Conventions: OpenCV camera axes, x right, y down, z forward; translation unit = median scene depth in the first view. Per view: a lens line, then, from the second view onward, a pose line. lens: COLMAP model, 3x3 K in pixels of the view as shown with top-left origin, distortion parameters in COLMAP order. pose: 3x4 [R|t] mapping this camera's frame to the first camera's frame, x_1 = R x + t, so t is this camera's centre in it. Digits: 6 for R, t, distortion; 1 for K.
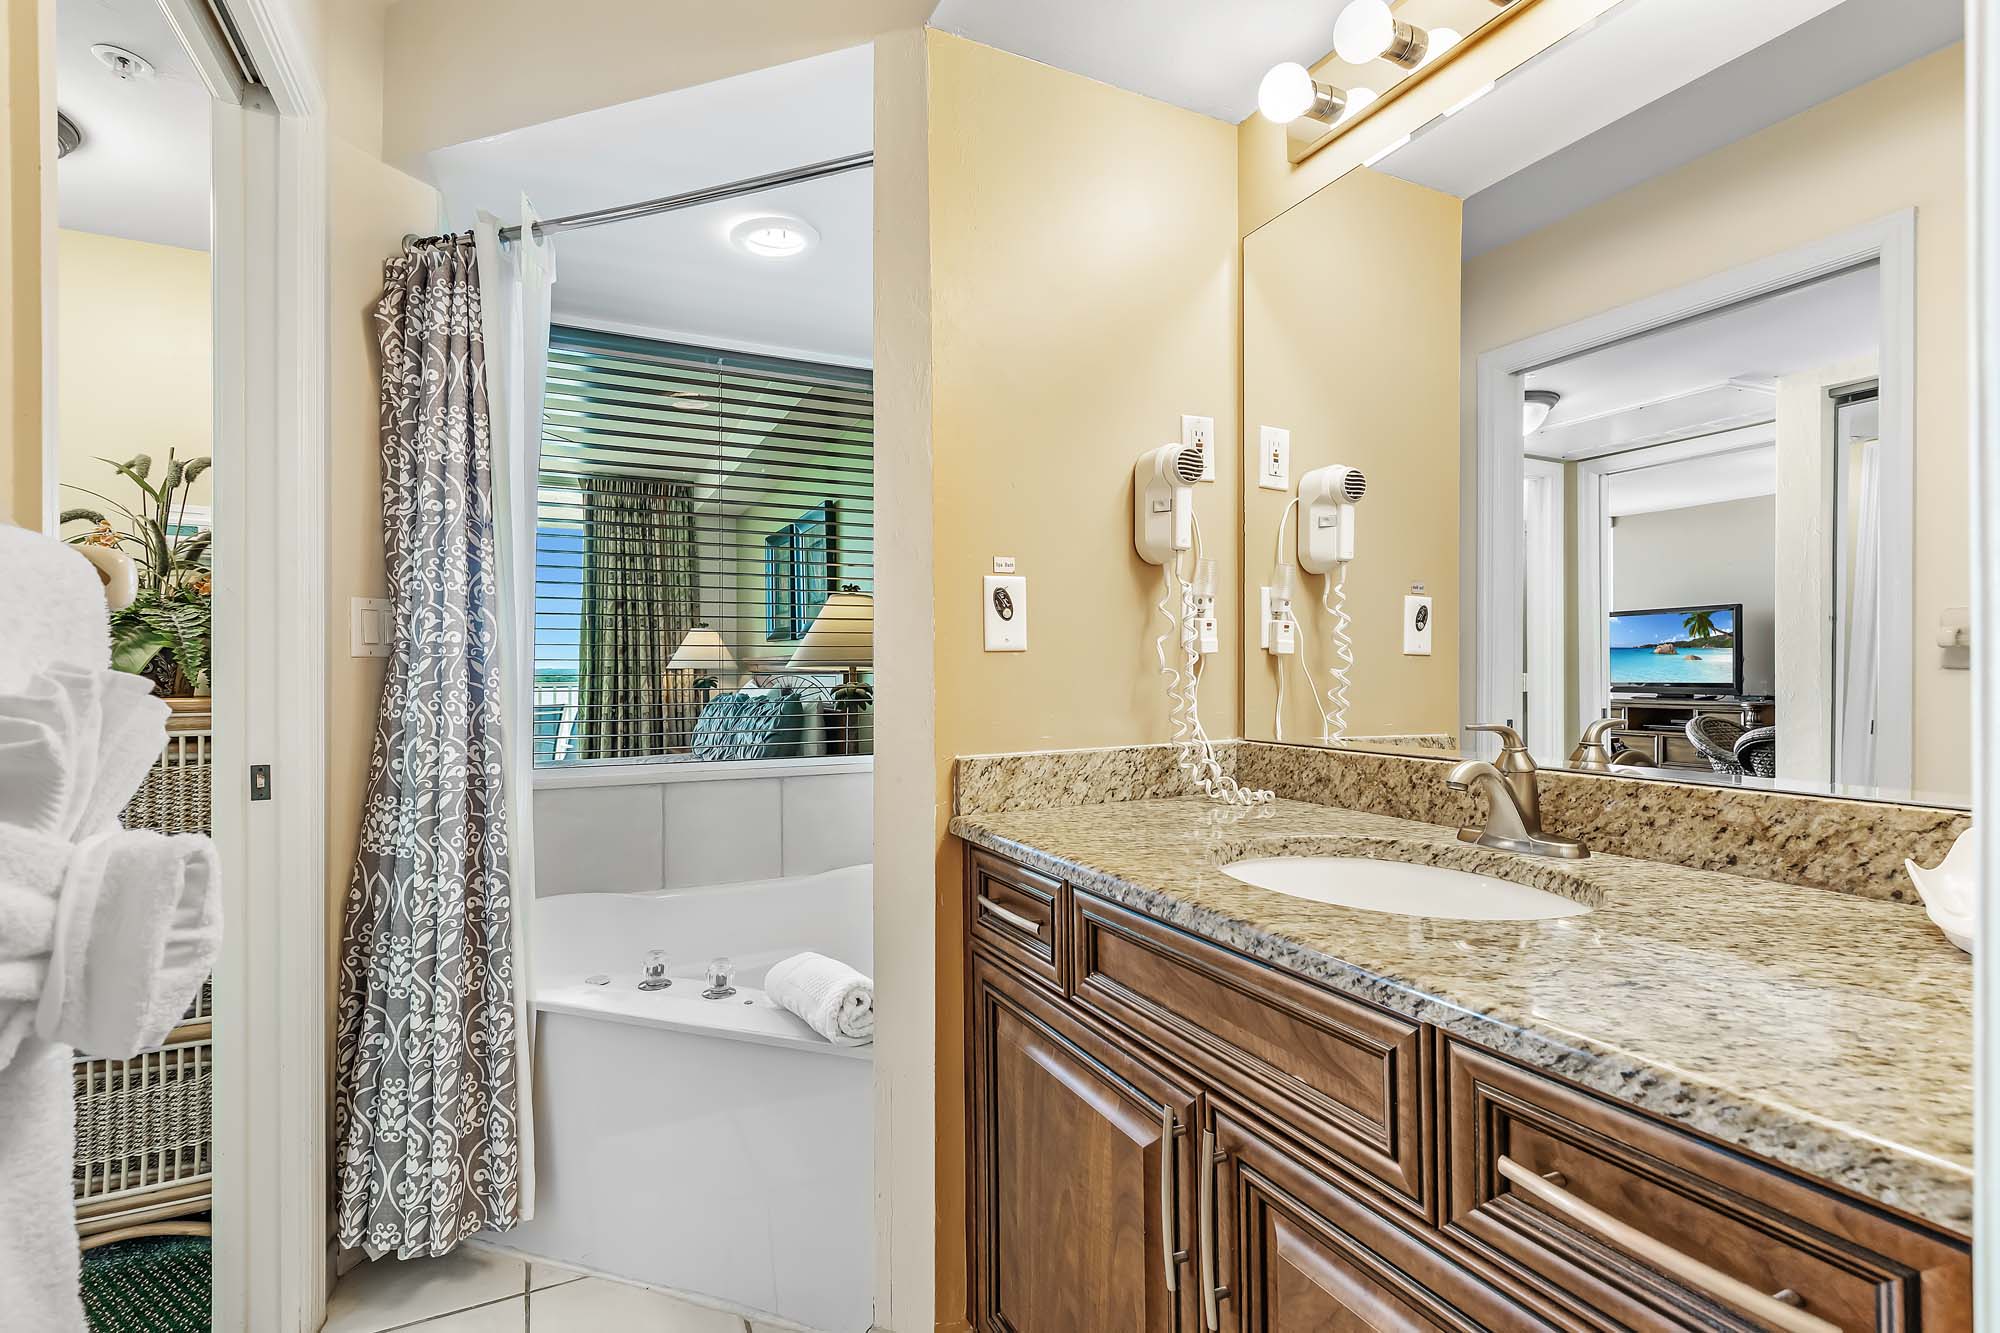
lens RADIAL K [[944.7, 0, 1000.0], [0, 944.7, 666.5], [0, 0, 1]] dist [0.002068, 0.000236]
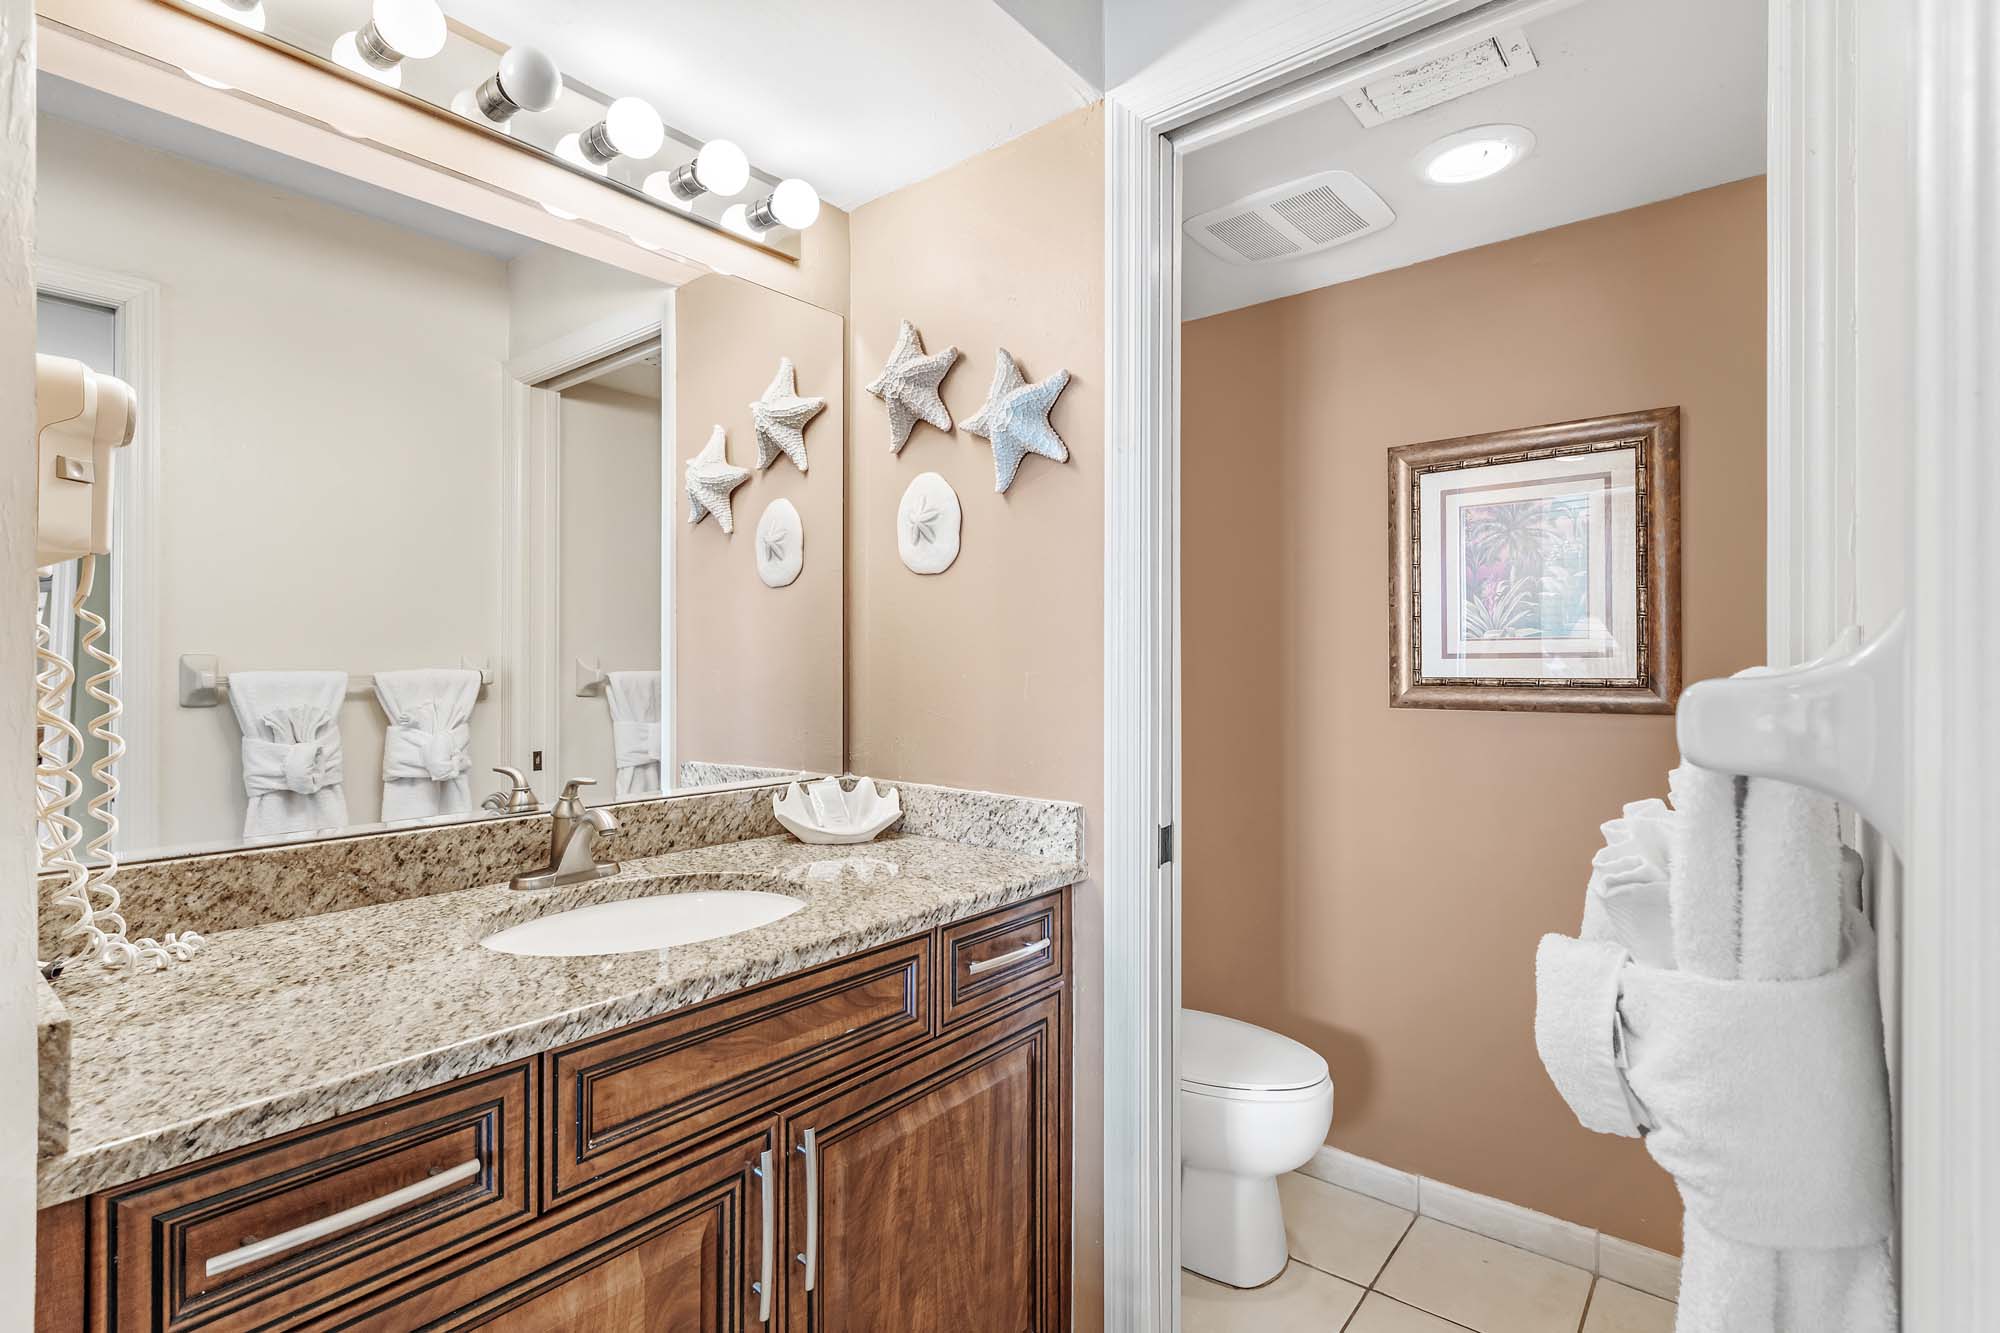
lens RADIAL K [[944.7, 0, 1000.0], [0, 944.7, 666.5], [0, 0, 1]] dist [0.002068, 0.000236]
pose [[-0.425968, 0.005834, 0.904720, -0.819095], [0.000982, 0.999982, -0.005986, -0.074937], [-0.904738, -0.001661, -0.425966, 1.091212]]
